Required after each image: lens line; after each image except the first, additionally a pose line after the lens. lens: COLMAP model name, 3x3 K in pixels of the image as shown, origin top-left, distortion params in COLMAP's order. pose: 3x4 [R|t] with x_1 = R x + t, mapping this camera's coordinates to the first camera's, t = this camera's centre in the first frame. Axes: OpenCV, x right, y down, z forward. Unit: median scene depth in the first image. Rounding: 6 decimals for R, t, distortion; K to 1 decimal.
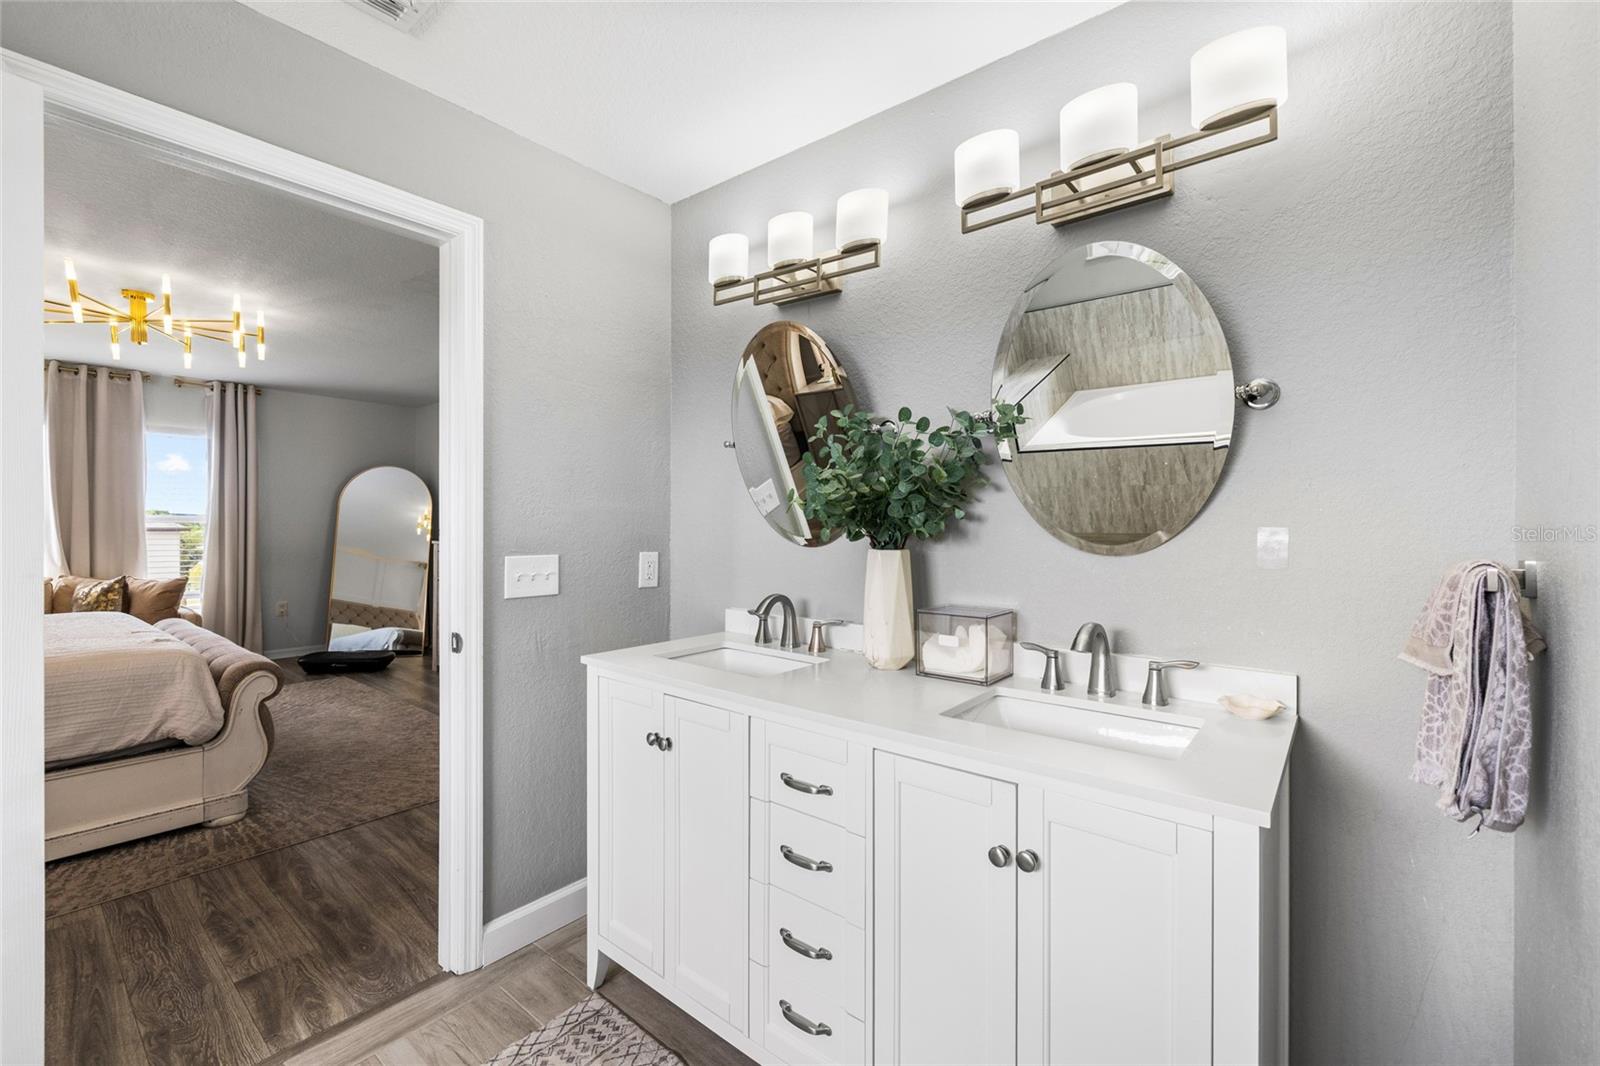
lens RADIAL K [[673.8, 0, 800.0], [0, 673.8, 533.0], [0, 0, 1]] dist [0.000027, 0.000000]
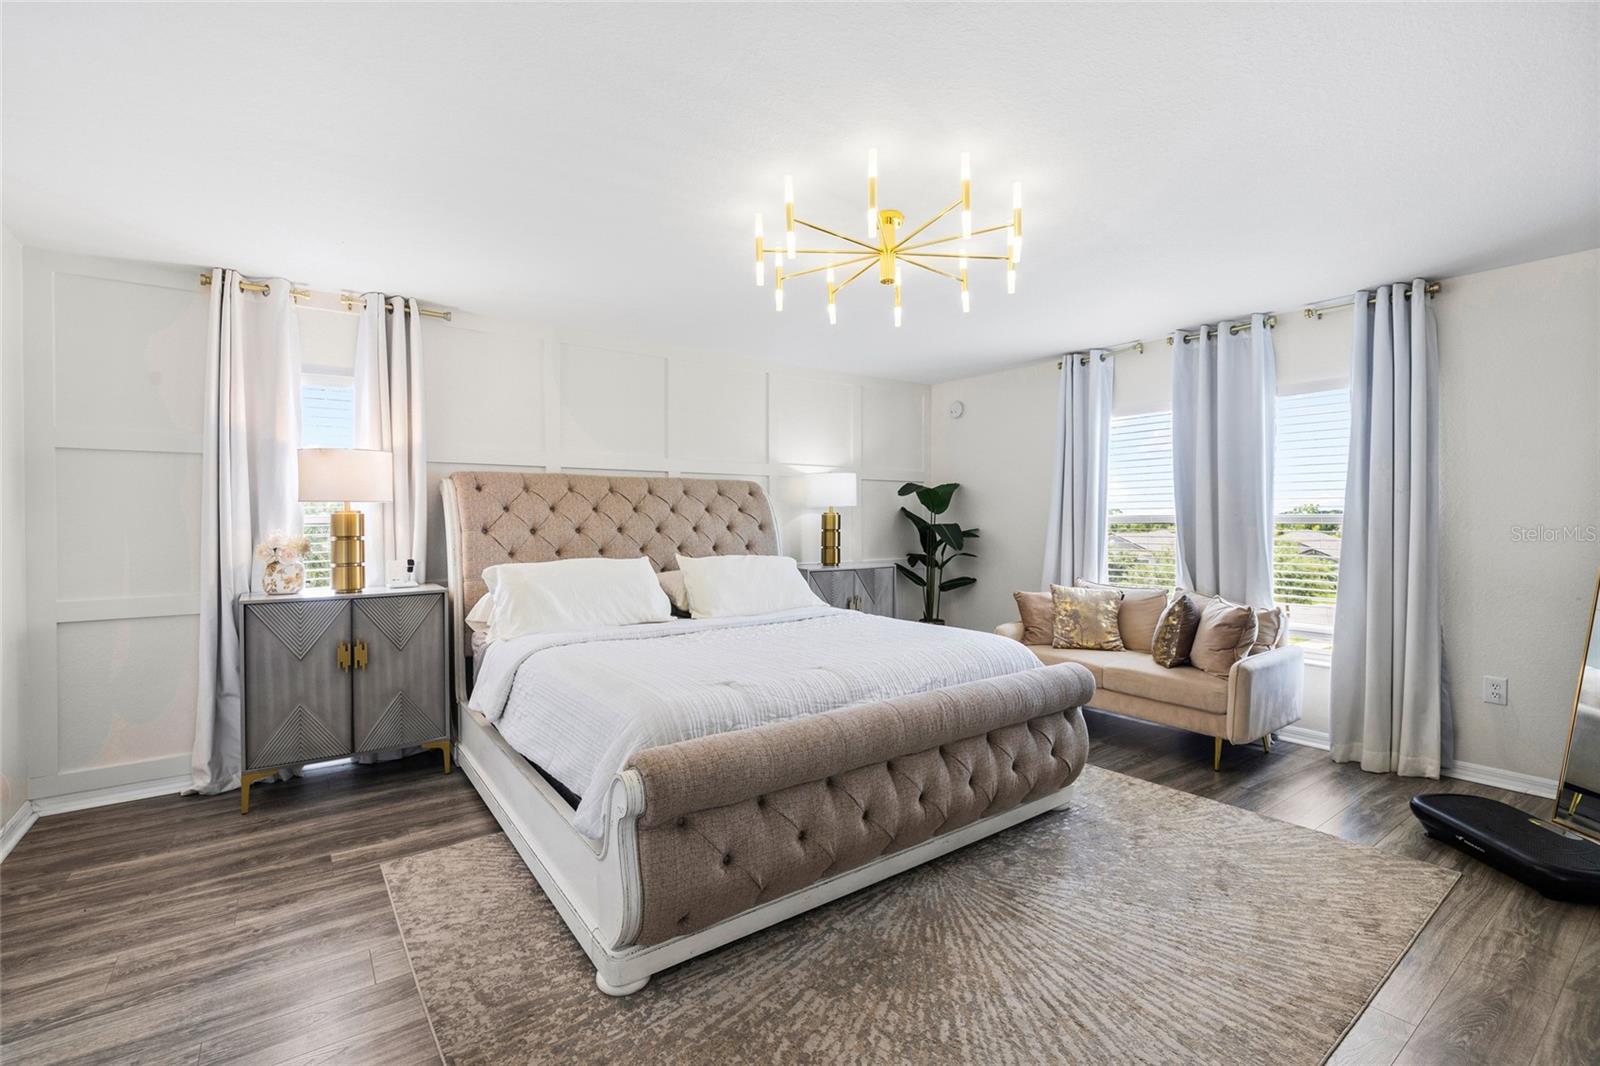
lens RADIAL K [[700.7, 0, 800.0], [0, 700.7, 533.0], [0, 0, 1]] dist [-0.000993, -0.000122]
pose [[-0.251965, 0.018801, -0.967554, -0.138020], [-0.017177, 0.999567, 0.023896, -0.017037], [0.967584, 0.022641, -0.251533, 0.751388]]
